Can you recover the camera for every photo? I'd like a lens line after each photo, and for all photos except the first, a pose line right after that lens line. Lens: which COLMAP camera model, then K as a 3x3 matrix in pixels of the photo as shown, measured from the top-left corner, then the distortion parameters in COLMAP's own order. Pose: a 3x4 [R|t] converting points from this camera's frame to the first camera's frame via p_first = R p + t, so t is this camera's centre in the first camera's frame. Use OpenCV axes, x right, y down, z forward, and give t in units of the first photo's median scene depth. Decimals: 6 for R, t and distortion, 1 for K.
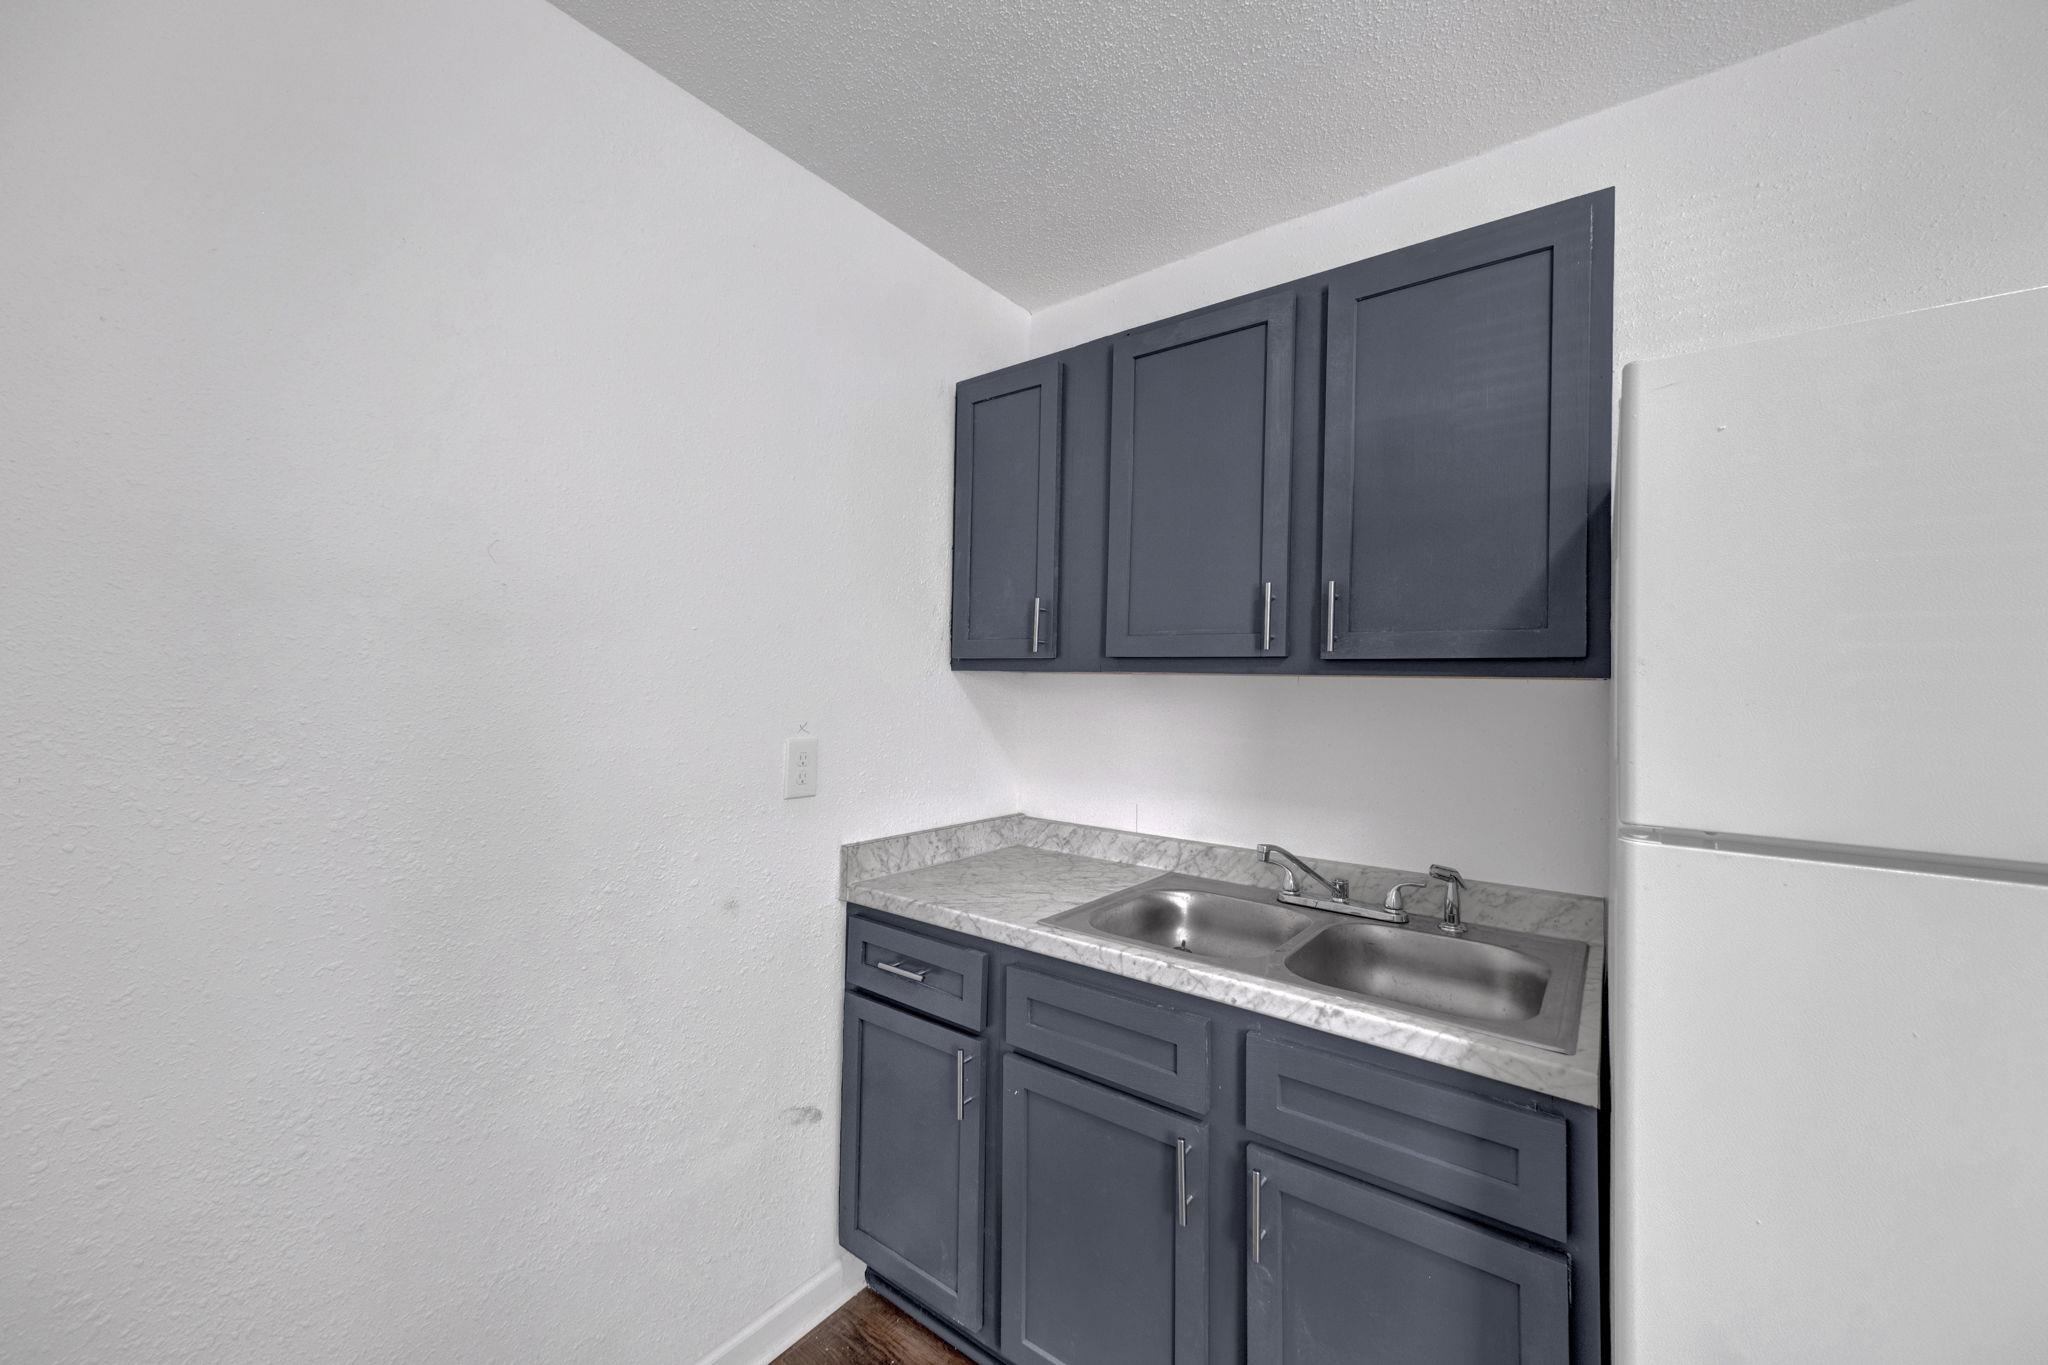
lens RADIAL K [[780.8, 0, 1042.5], [0, 780.8, 678.1], [0, 0, 1]] dist [0.020053, -0.006052]
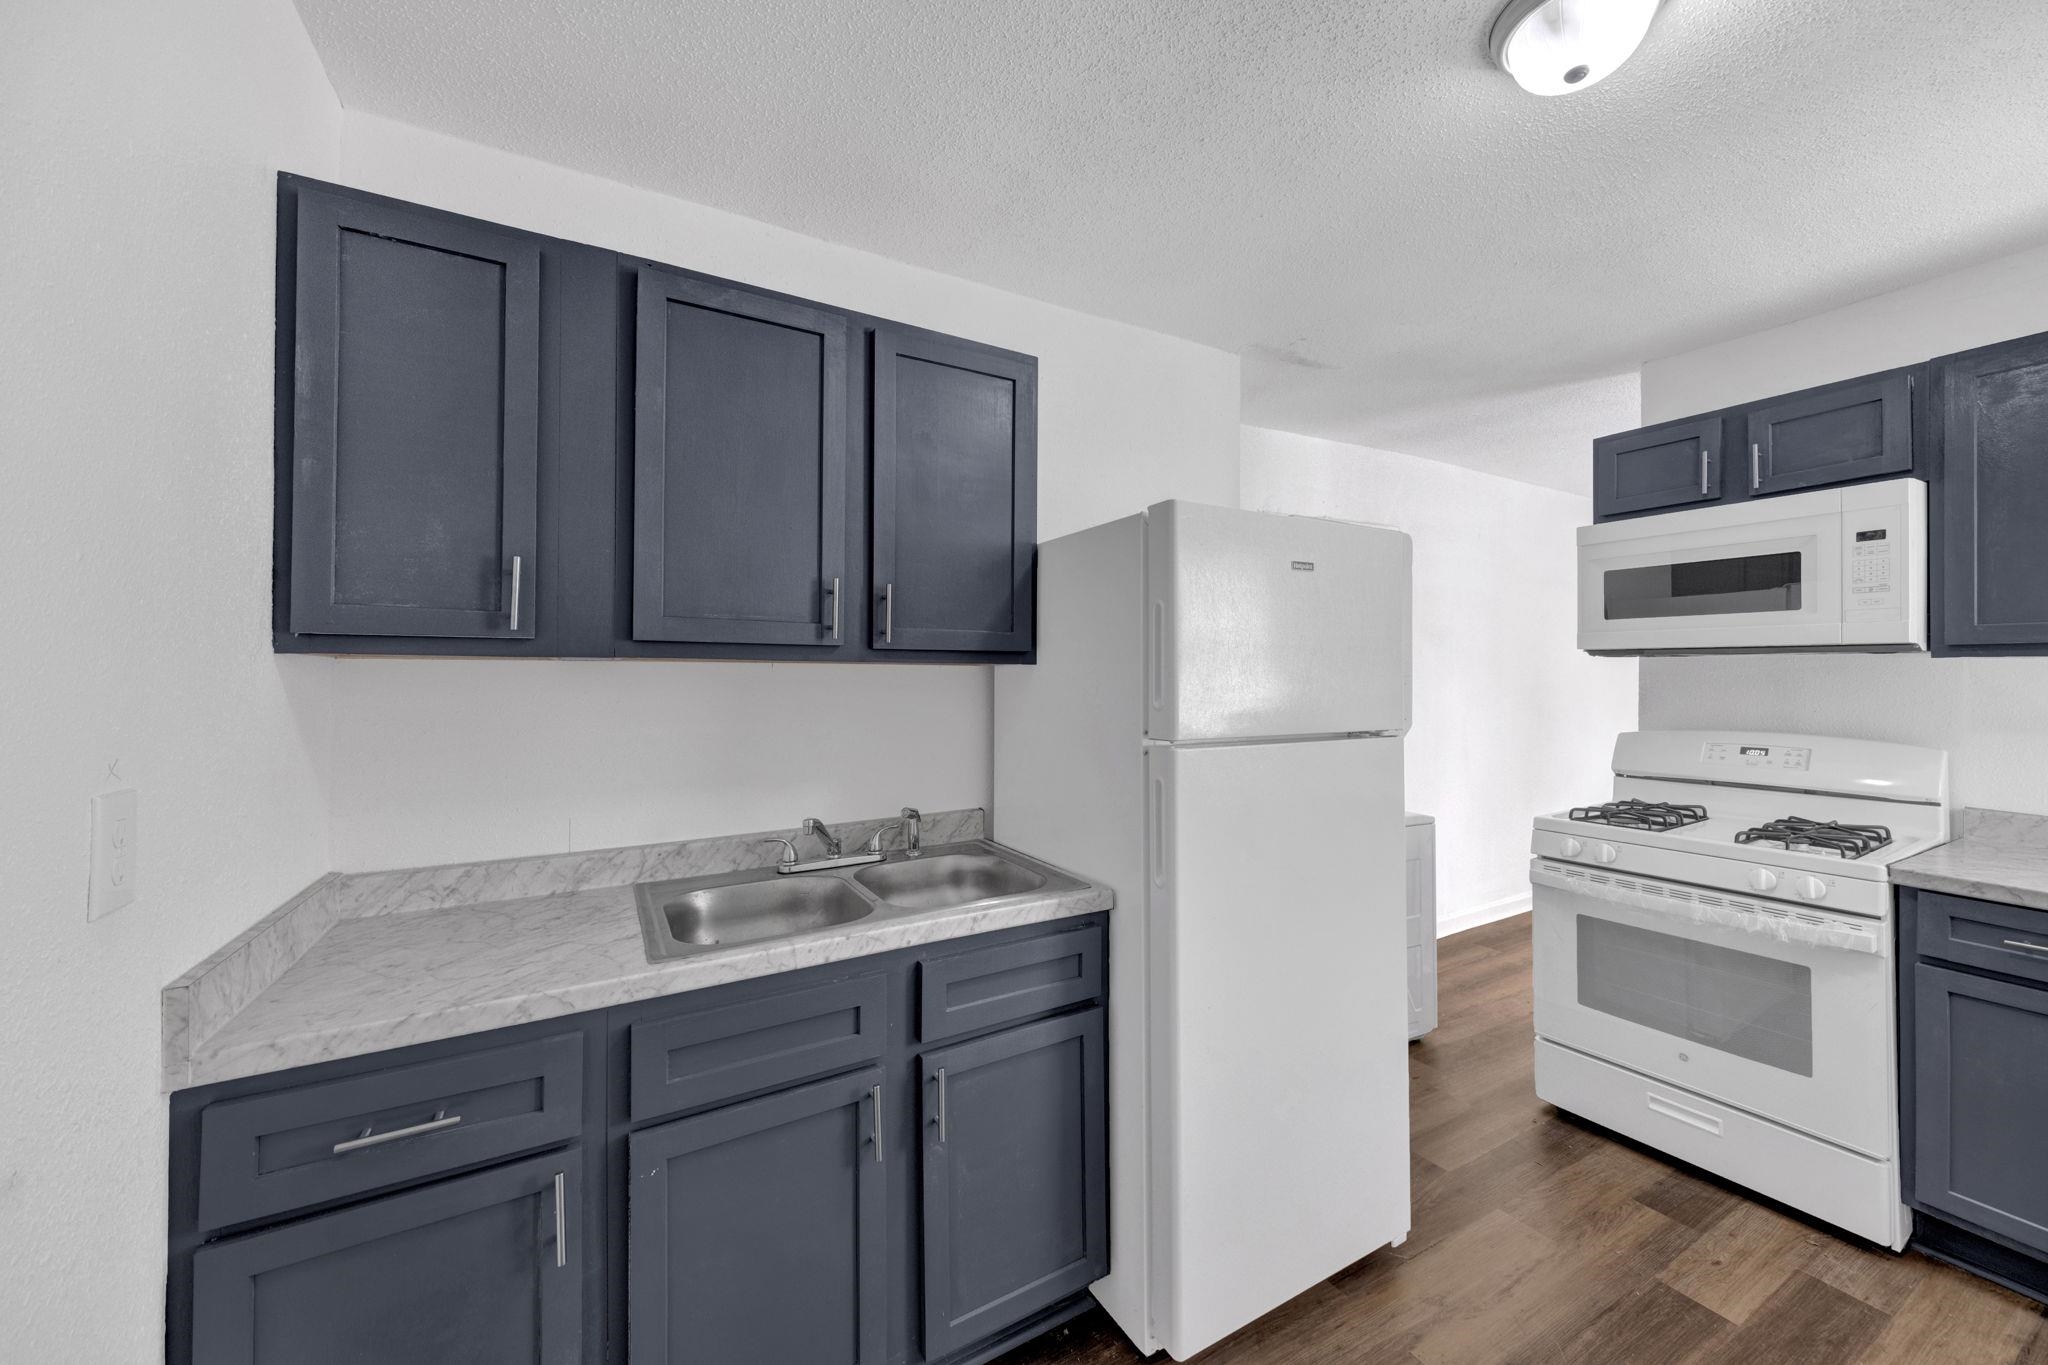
lens RADIAL K [[780.8, 0, 1042.5], [0, 780.8, 678.1], [0, 0, 1]] dist [0.020053, -0.006052]
pose [[0.383828, -0.022835, 0.923122, -0.588851], [0.000089, 0.999695, 0.024692, -0.008170], [-0.923405, -0.009395, 0.383713, 0.295207]]
